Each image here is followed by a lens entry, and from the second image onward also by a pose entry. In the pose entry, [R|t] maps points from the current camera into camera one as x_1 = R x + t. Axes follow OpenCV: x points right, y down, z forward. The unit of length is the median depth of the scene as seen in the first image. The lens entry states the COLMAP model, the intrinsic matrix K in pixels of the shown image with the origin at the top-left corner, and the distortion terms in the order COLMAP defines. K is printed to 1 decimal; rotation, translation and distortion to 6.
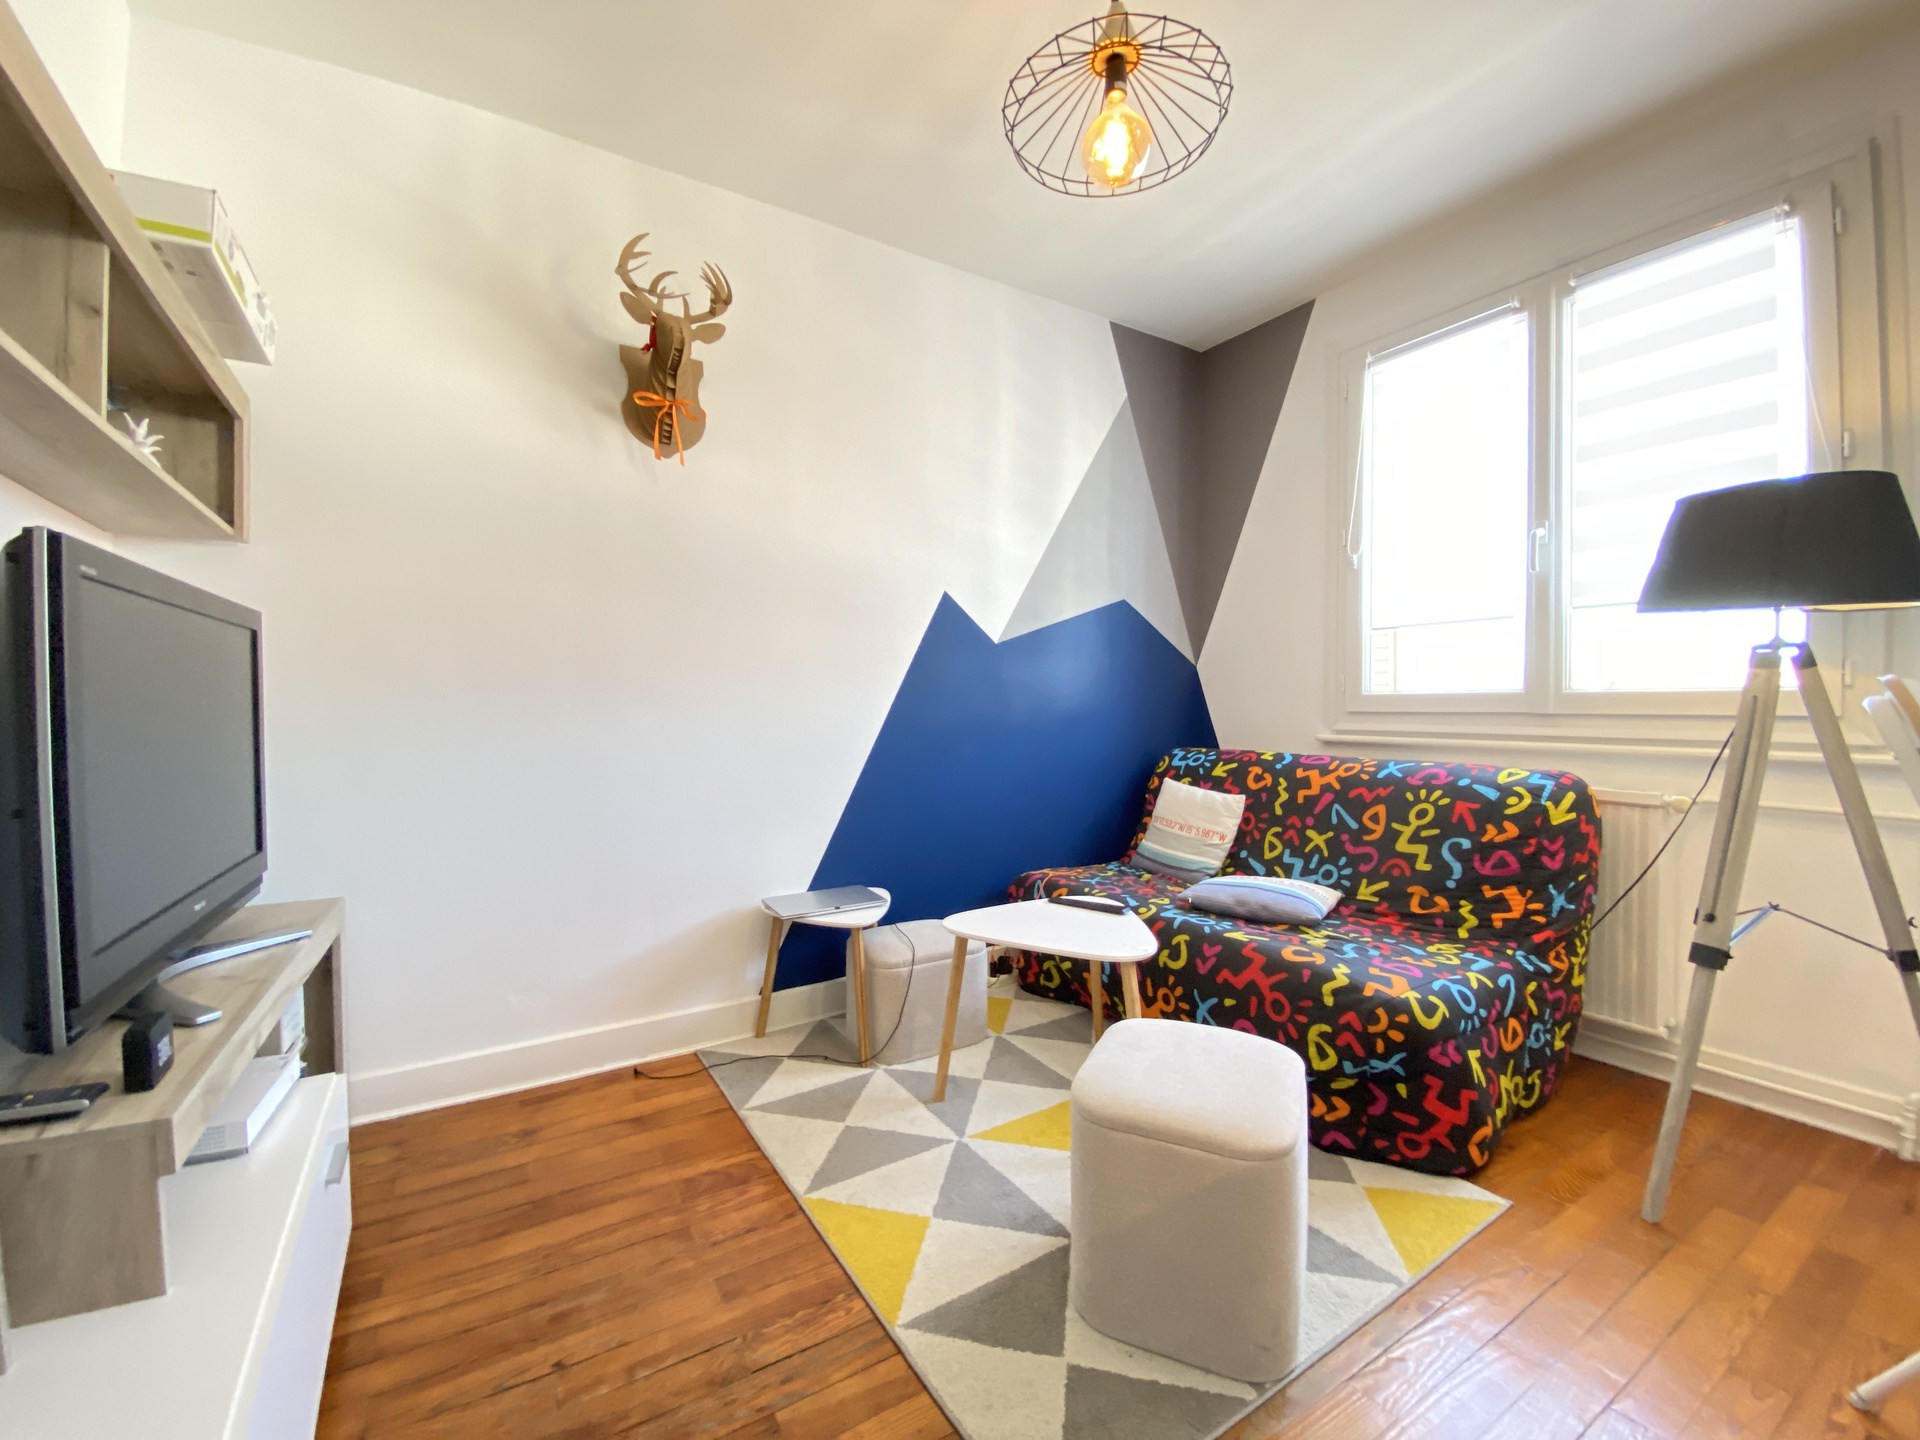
lens RADIAL K [[792.5, 0, 945.5], [0, 792.5, 723.7], [0, 0, 1]] dist [0.002214, -0.000114]
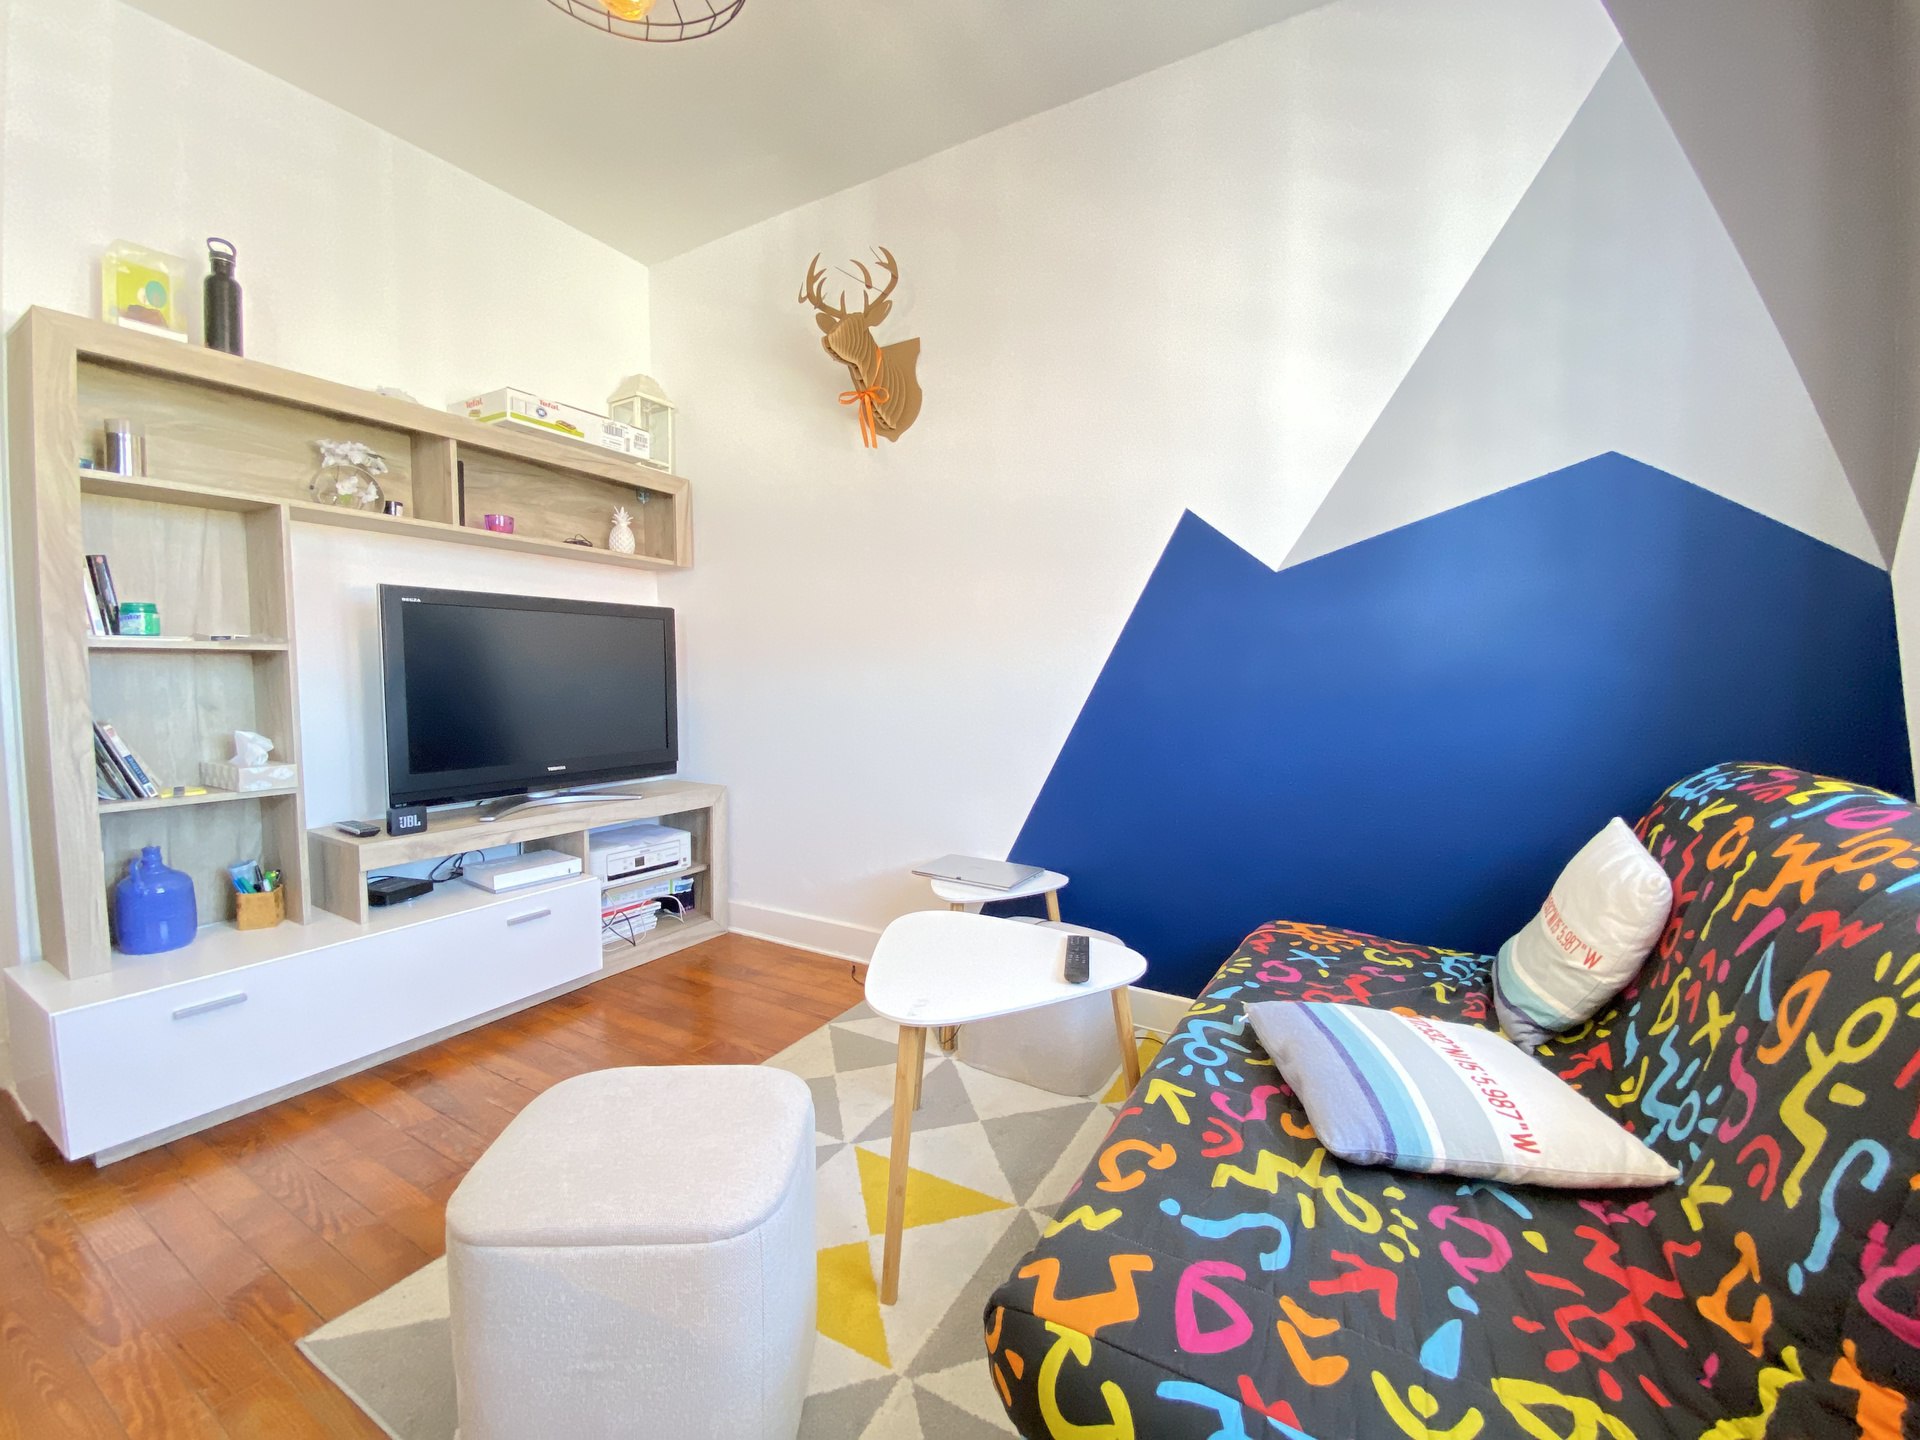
lens RADIAL K [[792.5, 0, 951.8], [0, 792.5, 712.2], [0, 0, 1]] dist [0.002214, -0.000114]
pose [[0.469748, 0.049998, -0.881383, 0.559360], [-0.016262, 0.998716, 0.047987, -0.009843], [0.882651, -0.008209, 0.469958, 0.454646]]
